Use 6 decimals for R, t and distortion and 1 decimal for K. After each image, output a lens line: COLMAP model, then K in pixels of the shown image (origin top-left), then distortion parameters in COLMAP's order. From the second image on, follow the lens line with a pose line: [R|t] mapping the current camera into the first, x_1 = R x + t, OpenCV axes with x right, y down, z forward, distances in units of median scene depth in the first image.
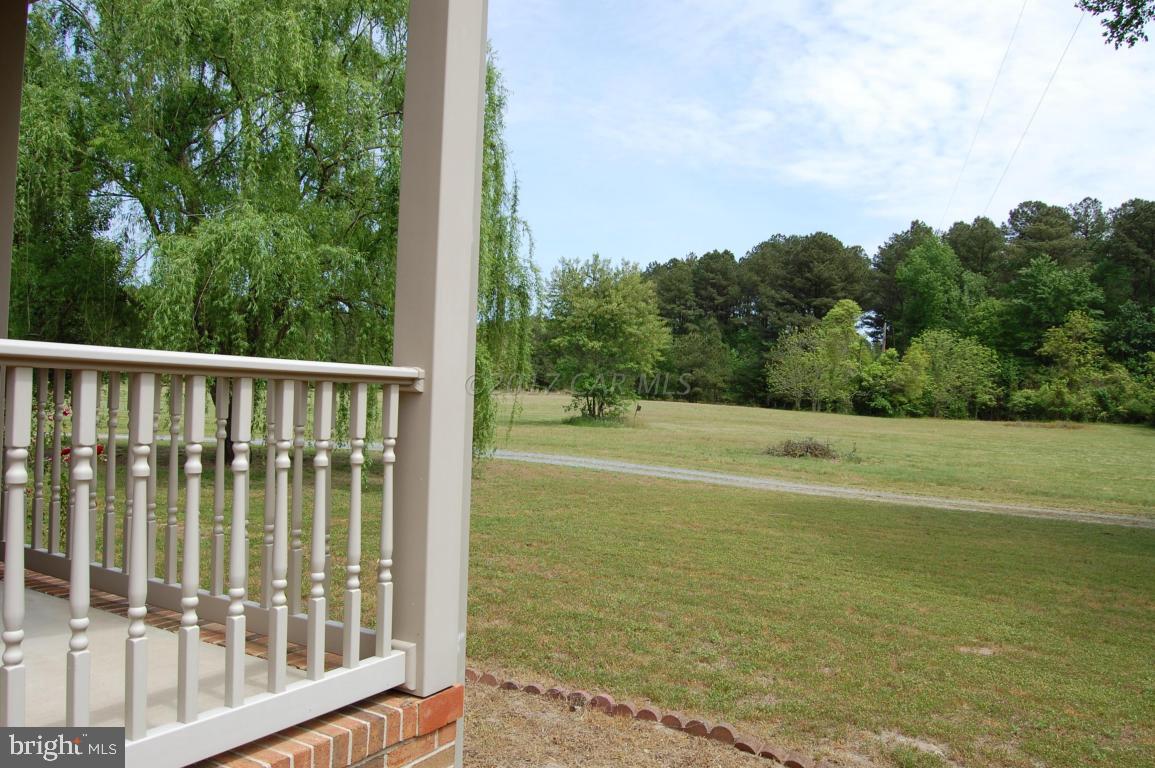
lens RADIAL K [[1023.0, 0, 577.5], [0, 1023.0, 384.0], [0, 0, 1]] dist [-0.049605, 0.020290]
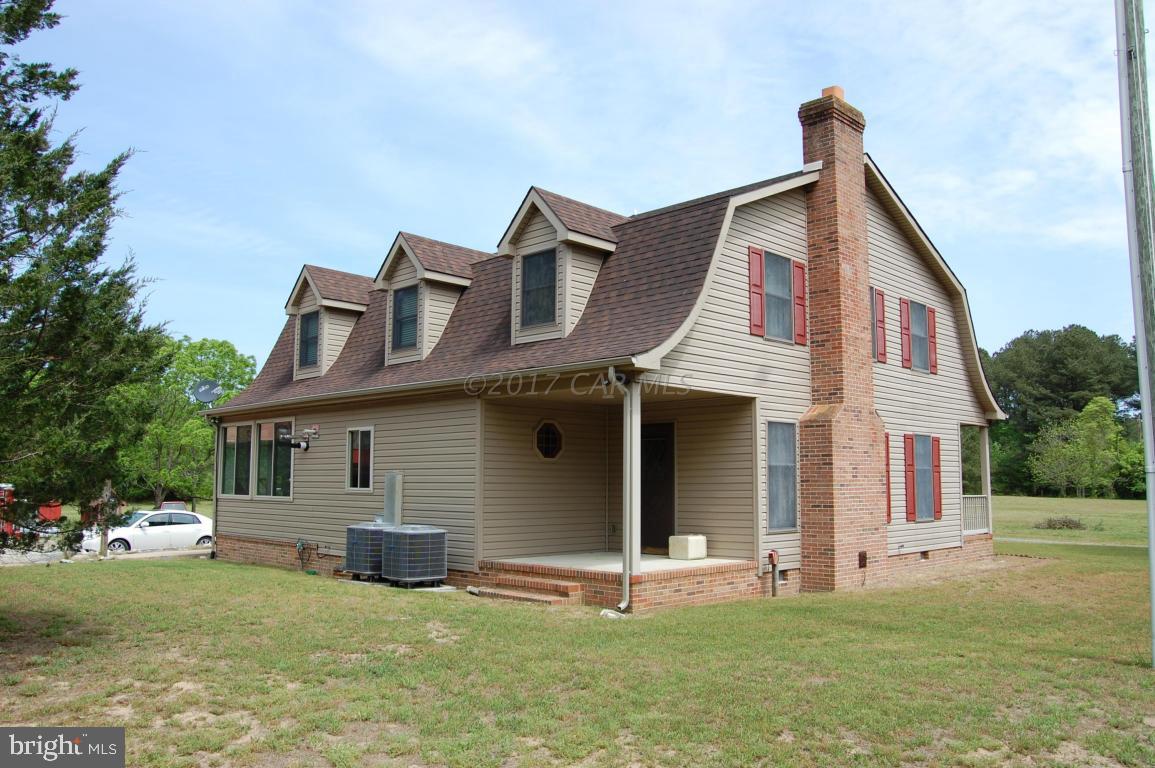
lens RADIAL K [[1023.0, 0, 577.5], [0, 1023.0, 384.0], [0, 0, 1]] dist [-0.049605, 0.020290]
pose [[0.970951, -0.068419, -0.229287, -0.028642], [0.045195, 0.993439, -0.105059, -0.003896], [0.234970, 0.091645, 0.967673, -0.158418]]
